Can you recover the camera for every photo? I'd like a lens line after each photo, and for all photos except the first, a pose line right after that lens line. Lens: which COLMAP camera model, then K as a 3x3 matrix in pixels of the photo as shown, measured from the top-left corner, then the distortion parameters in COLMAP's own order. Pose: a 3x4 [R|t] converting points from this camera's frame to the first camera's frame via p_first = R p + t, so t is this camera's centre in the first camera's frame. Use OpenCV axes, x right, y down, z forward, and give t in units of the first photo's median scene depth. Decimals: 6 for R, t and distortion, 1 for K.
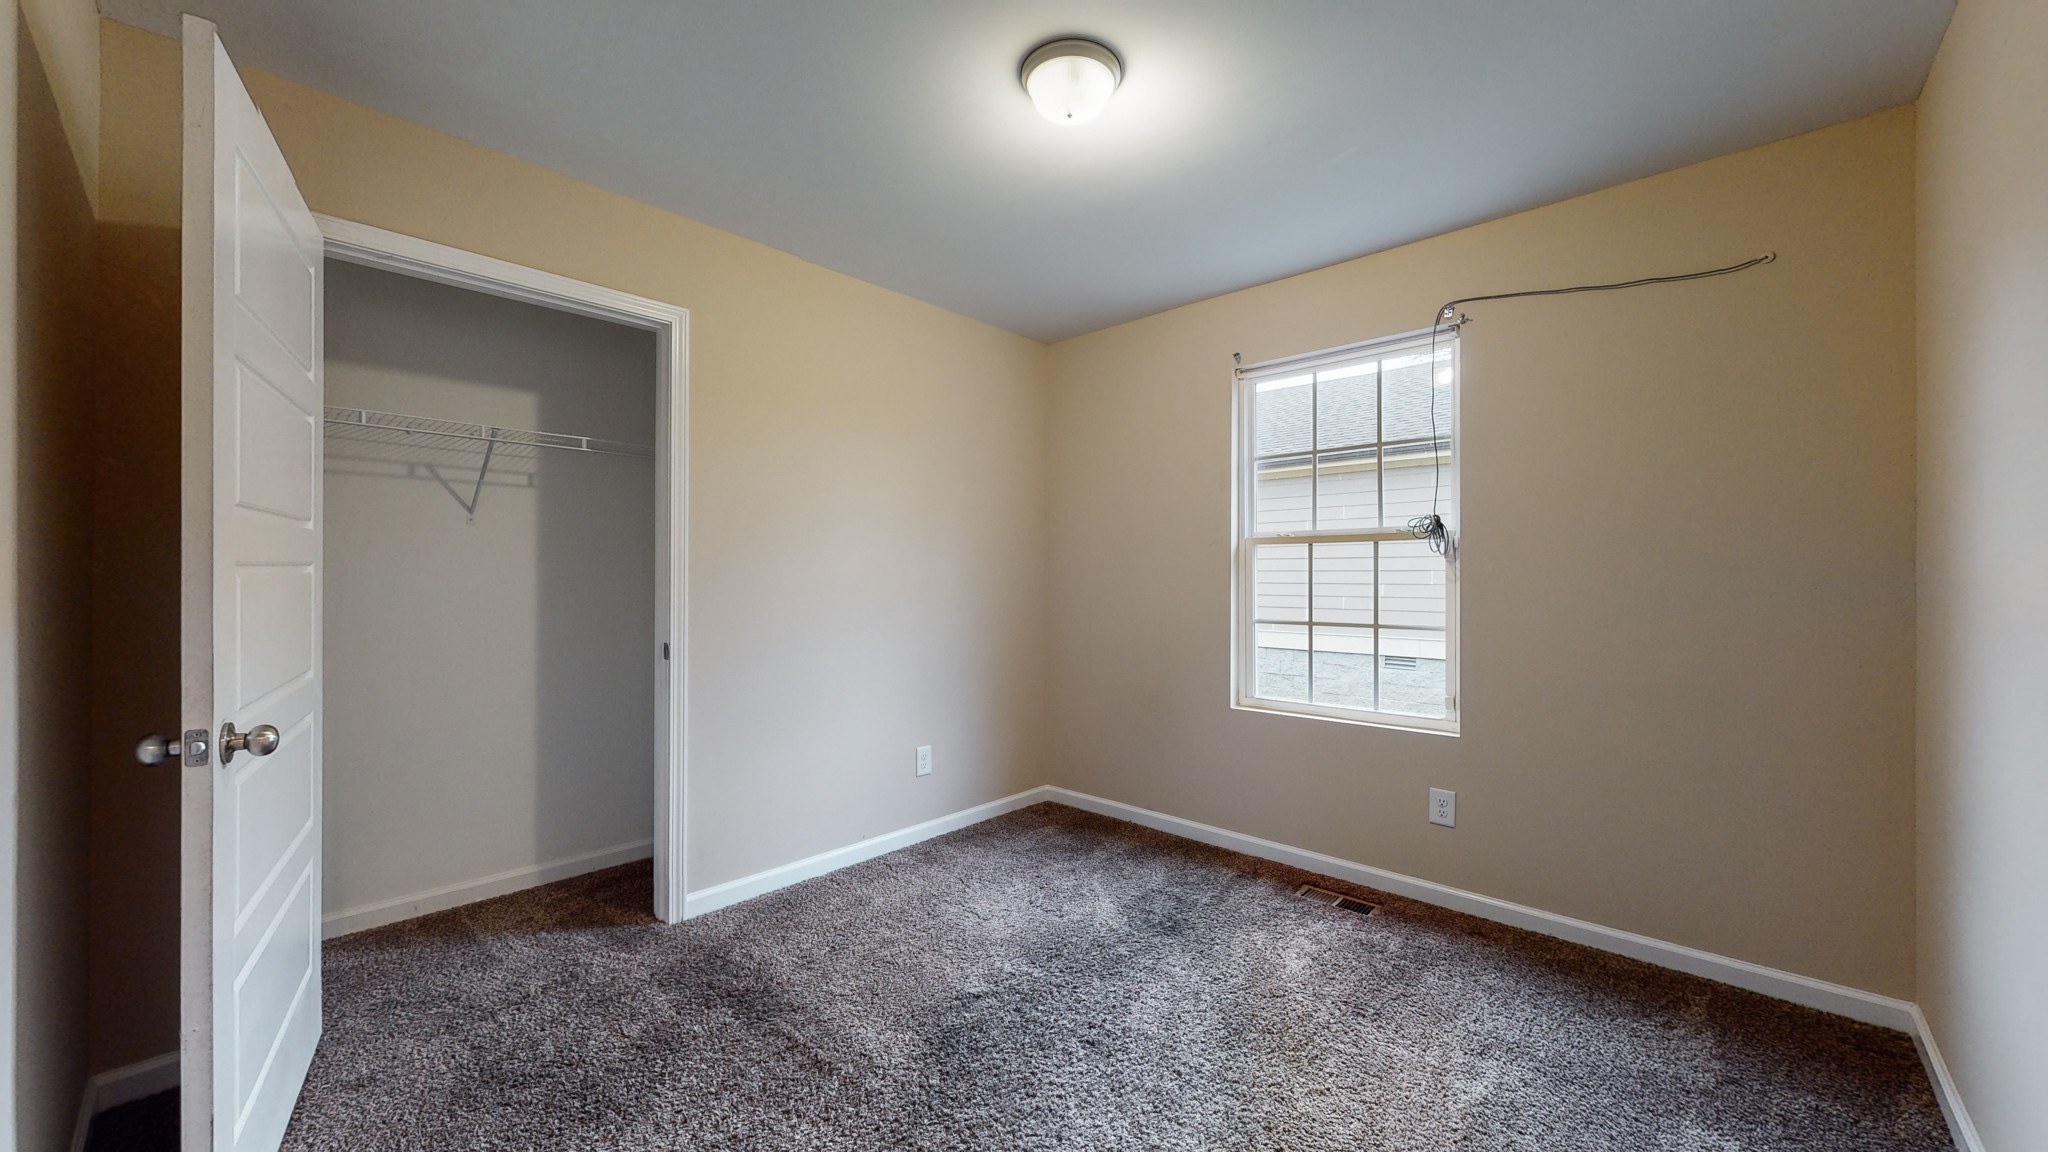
lens RADIAL K [[759.9, 0, 1018.6], [0, 759.9, 568.1], [0, 0, 1]] dist [-0.000031, 0.000021]
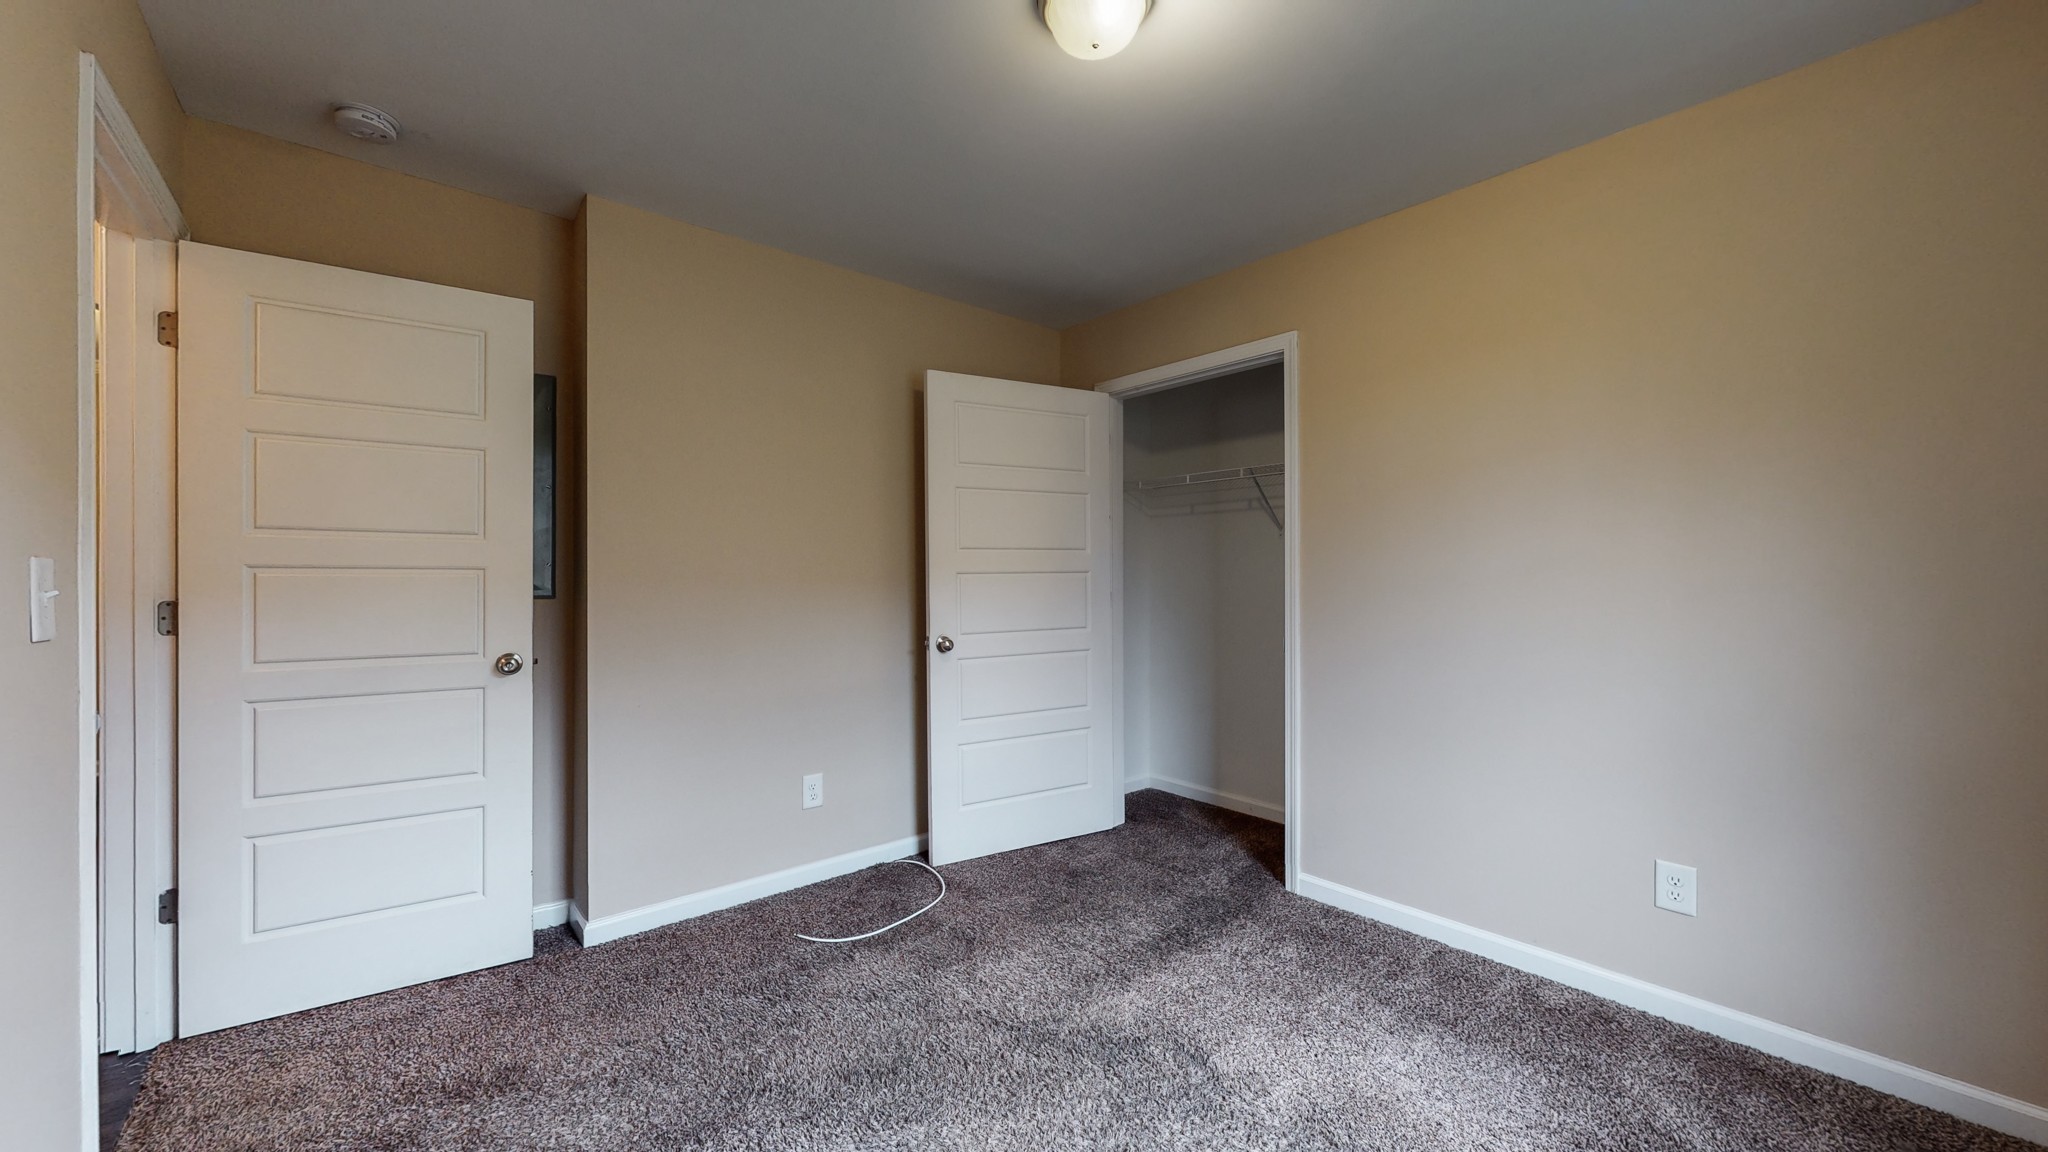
lens RADIAL K [[750.9, 0, 1023.8], [0, 750.9, 577.7], [0, 0, 1]] dist [0.000518, 0.000024]
pose [[-0.104364, -0.001235, -0.994538, 0.624784], [0.010212, 0.999945, -0.002313, 0.009146], [0.994487, -0.010397, -0.104345, 0.679907]]
